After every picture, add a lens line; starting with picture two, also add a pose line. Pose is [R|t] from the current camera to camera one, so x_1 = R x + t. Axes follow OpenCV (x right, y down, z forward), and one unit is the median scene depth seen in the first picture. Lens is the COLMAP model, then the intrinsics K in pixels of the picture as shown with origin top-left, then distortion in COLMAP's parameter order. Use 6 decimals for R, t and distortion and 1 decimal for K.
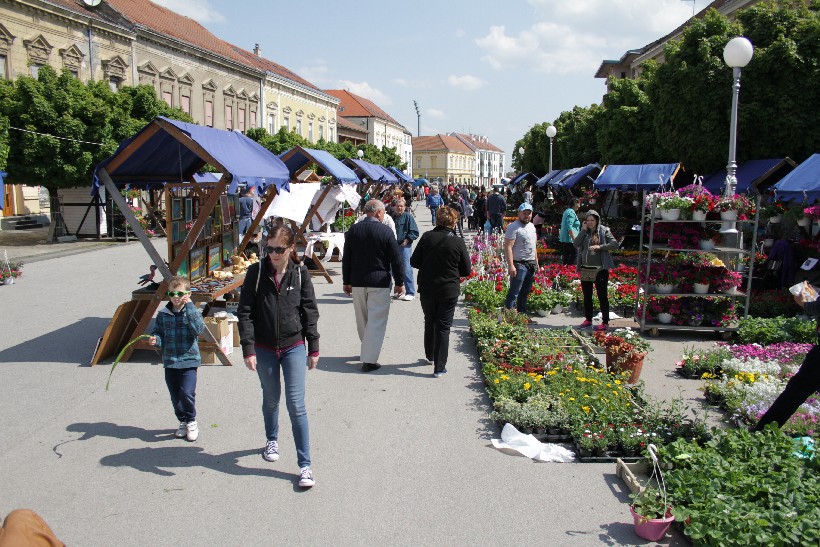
lens RADIAL K [[673.3, 0, 412.4], [0, 673.3, 275.6], [0, 0, 1]] dist [-0.139150, 0.099514]
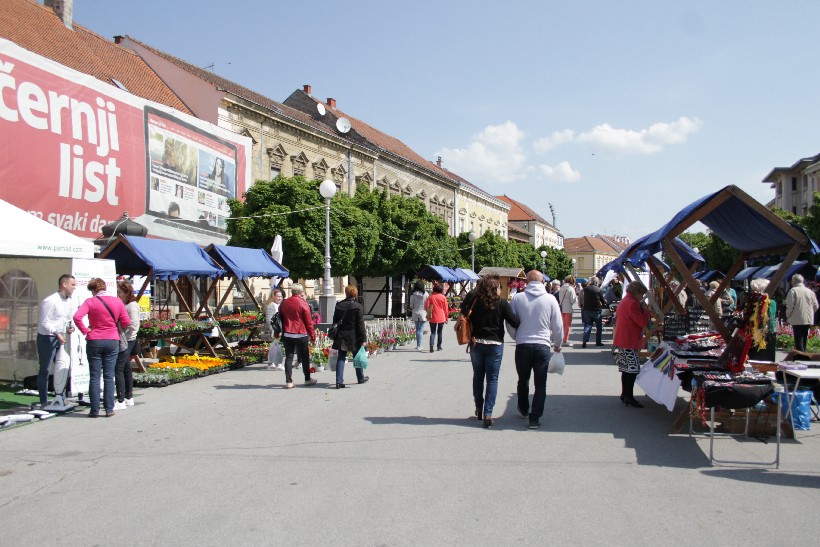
lens RADIAL K [[673.3, 0, 411.8], [0, 673.3, 273.6], [0, 0, 1]] dist [-0.139150, 0.099514]
pose [[0.982075, 0.002256, -0.188477, -0.105437], [-0.030936, 0.988298, -0.149364, 0.027421], [0.185934, 0.152518, 0.970653, -0.138610]]
